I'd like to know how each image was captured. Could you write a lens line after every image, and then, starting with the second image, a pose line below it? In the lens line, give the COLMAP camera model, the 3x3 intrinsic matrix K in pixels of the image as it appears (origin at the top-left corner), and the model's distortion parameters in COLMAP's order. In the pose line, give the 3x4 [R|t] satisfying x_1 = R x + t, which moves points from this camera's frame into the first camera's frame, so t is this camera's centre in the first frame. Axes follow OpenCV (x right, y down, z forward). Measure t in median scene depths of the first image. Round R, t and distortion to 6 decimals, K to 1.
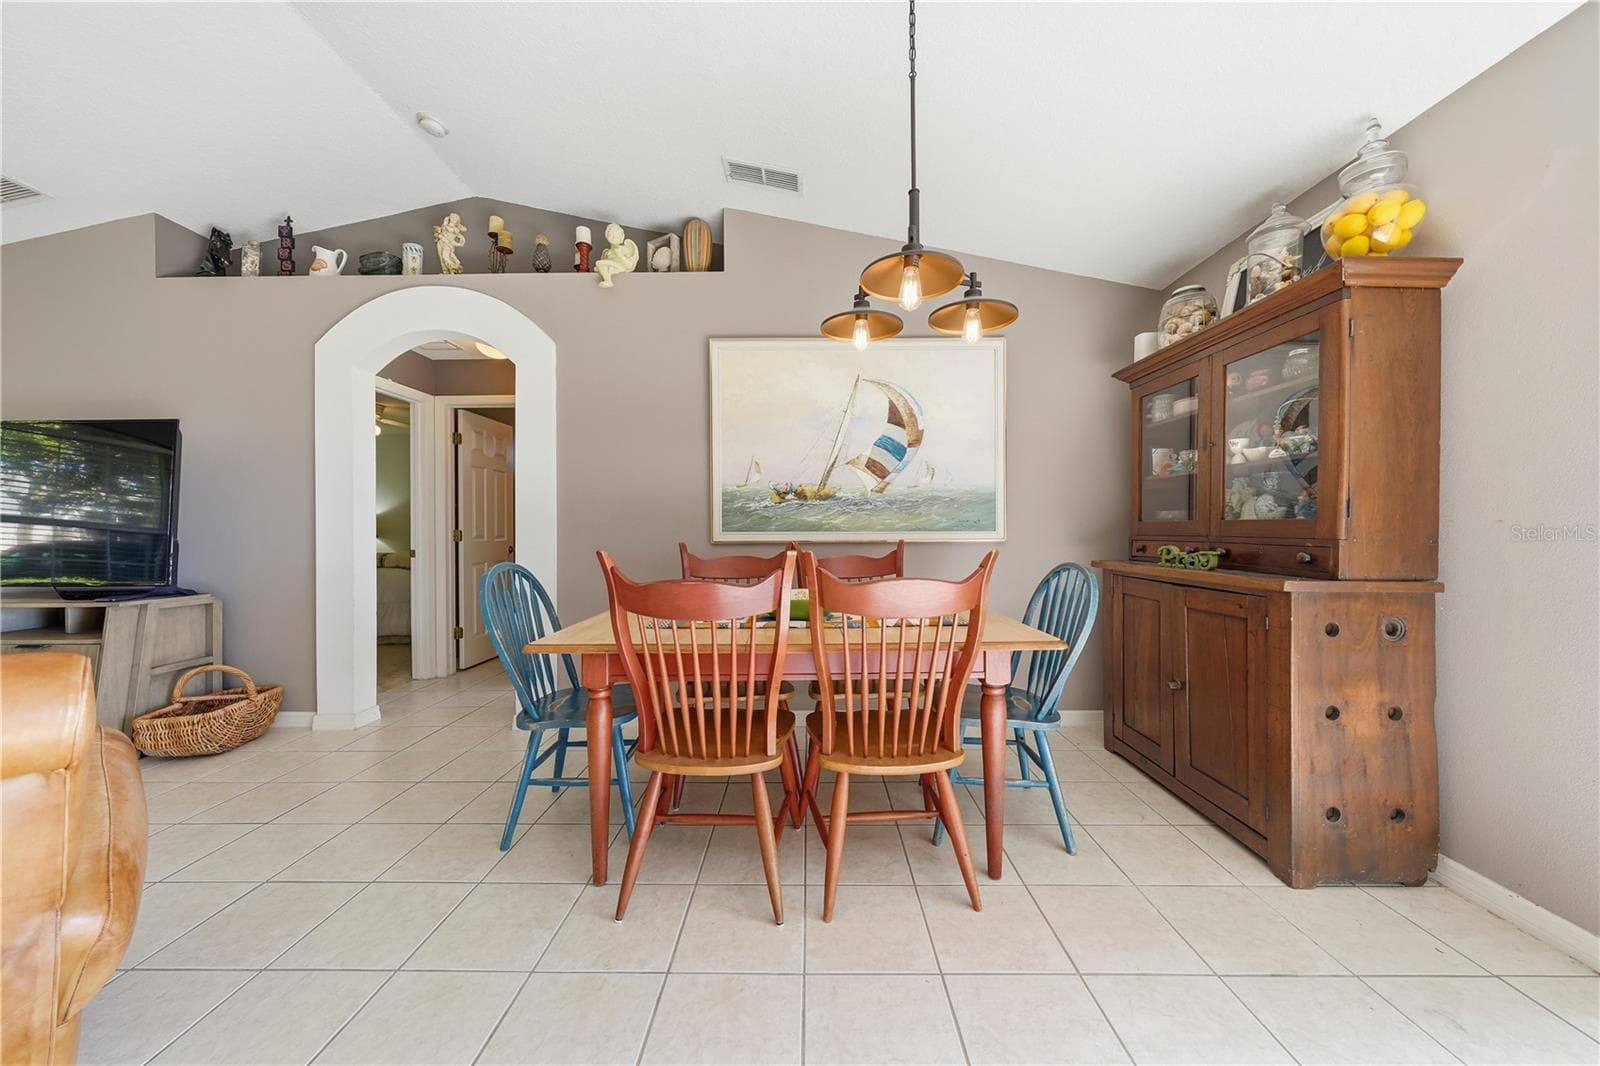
lens RADIAL K [[553.1, 0, 800.0], [0, 553.1, 533.0], [0, 0, 1]] dist [0.000593, 0.000015]
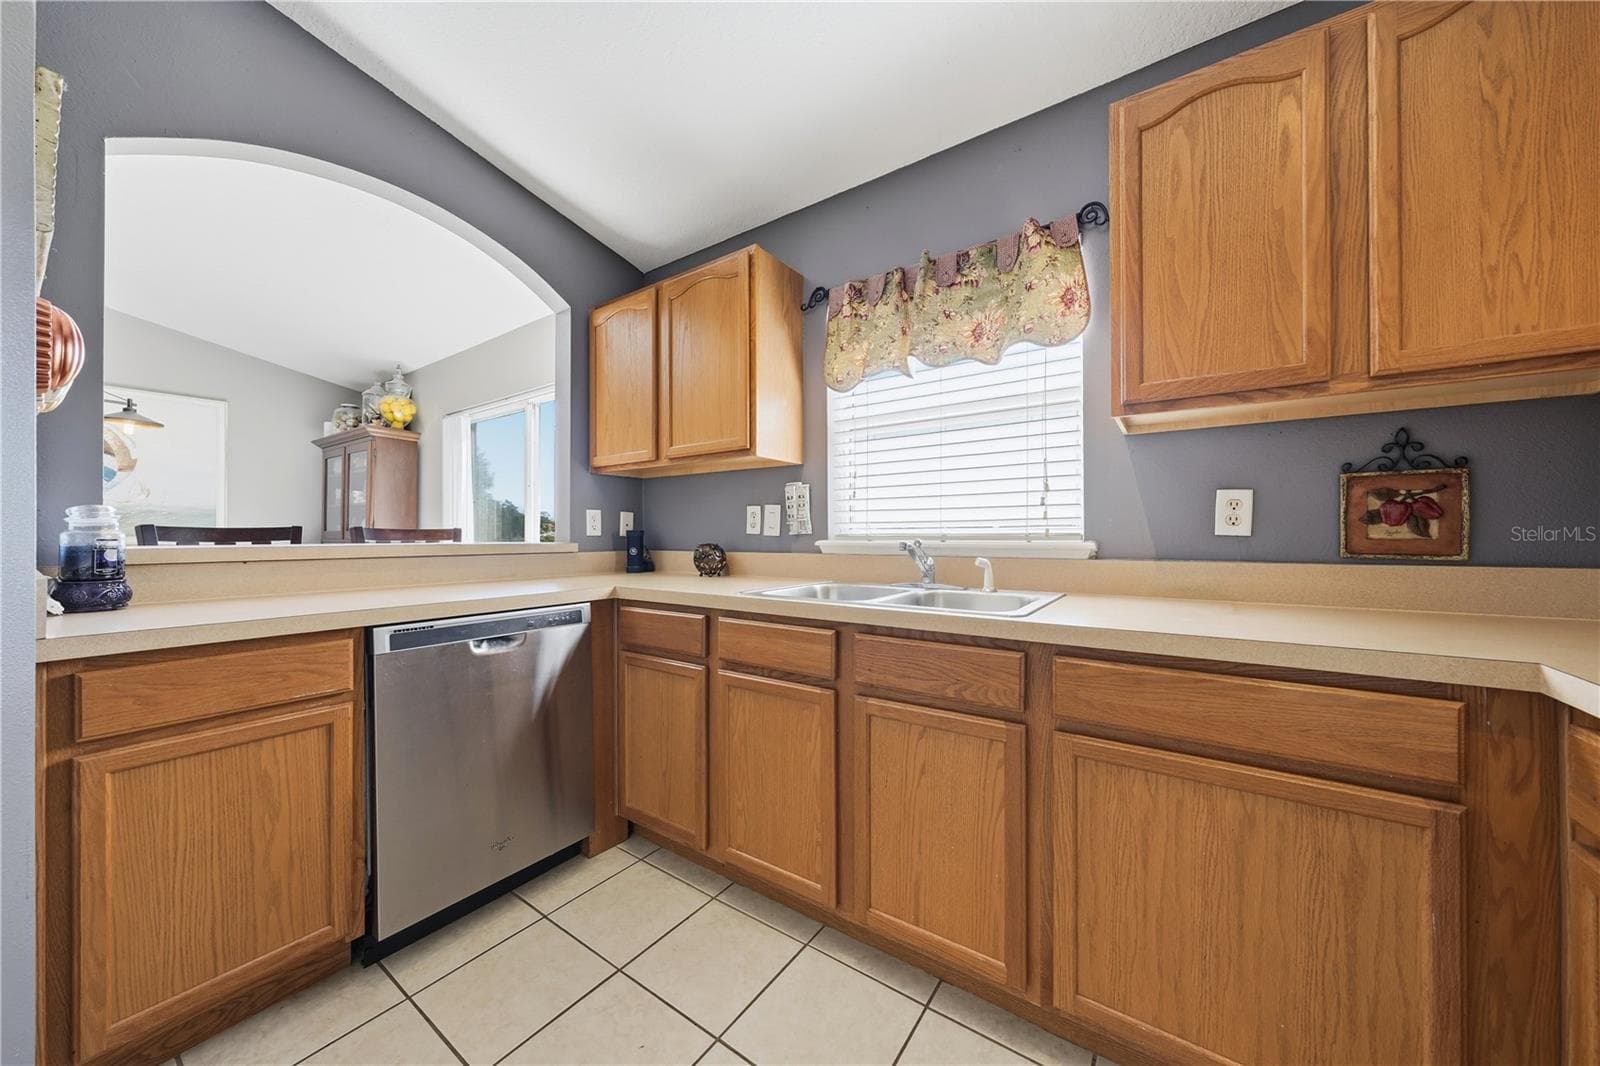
lens RADIAL K [[553.1, 0, 800.0], [0, 553.1, 533.0], [0, 0, 1]] dist [0.000593, 0.000015]
pose [[0.560327, 0.006958, 0.828242, 0.024350], [0.001094, 0.999958, -0.009140, 0.001246], [-0.828271, 0.006027, 0.560295, -1.284429]]
